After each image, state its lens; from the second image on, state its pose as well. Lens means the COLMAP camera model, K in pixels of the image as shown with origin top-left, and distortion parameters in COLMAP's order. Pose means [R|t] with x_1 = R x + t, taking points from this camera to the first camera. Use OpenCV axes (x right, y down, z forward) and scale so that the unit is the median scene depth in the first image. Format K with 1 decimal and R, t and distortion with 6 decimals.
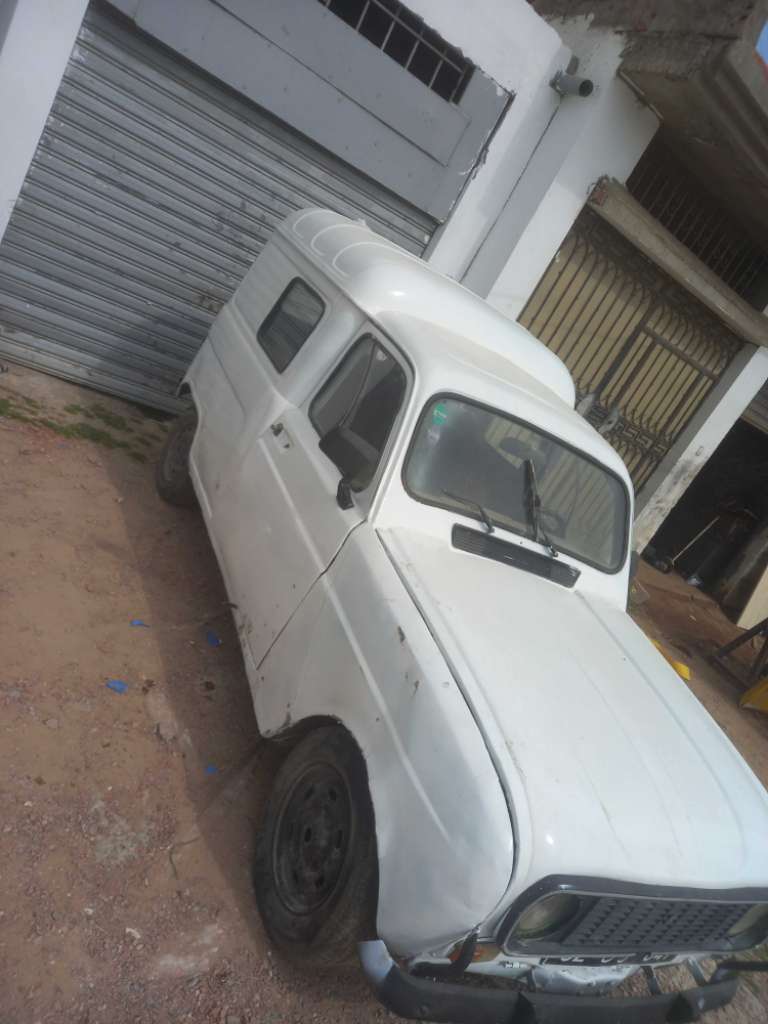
lens RADIAL K [[750.4, 0, 384.0], [0, 750.4, 512.0], [0, 0, 1]] dist [0.050566, -0.048683]
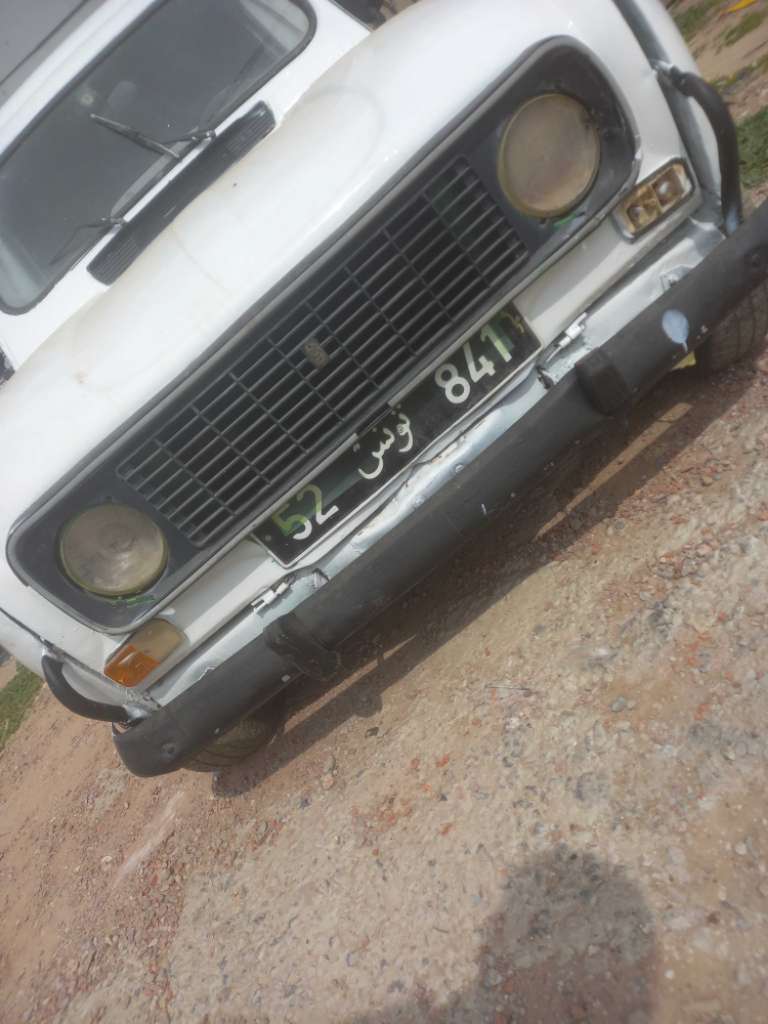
lens RADIAL K [[743.4, 0, 384.0], [0, 743.4, 512.0], [0, 0, 1]] dist [0.045115, -0.006274]
pose [[0.339827, -0.744382, -0.574815, 0.278696], [0.827739, 0.526890, -0.192965, 0.333885], [0.446504, -0.410222, 0.795206, 0.242347]]
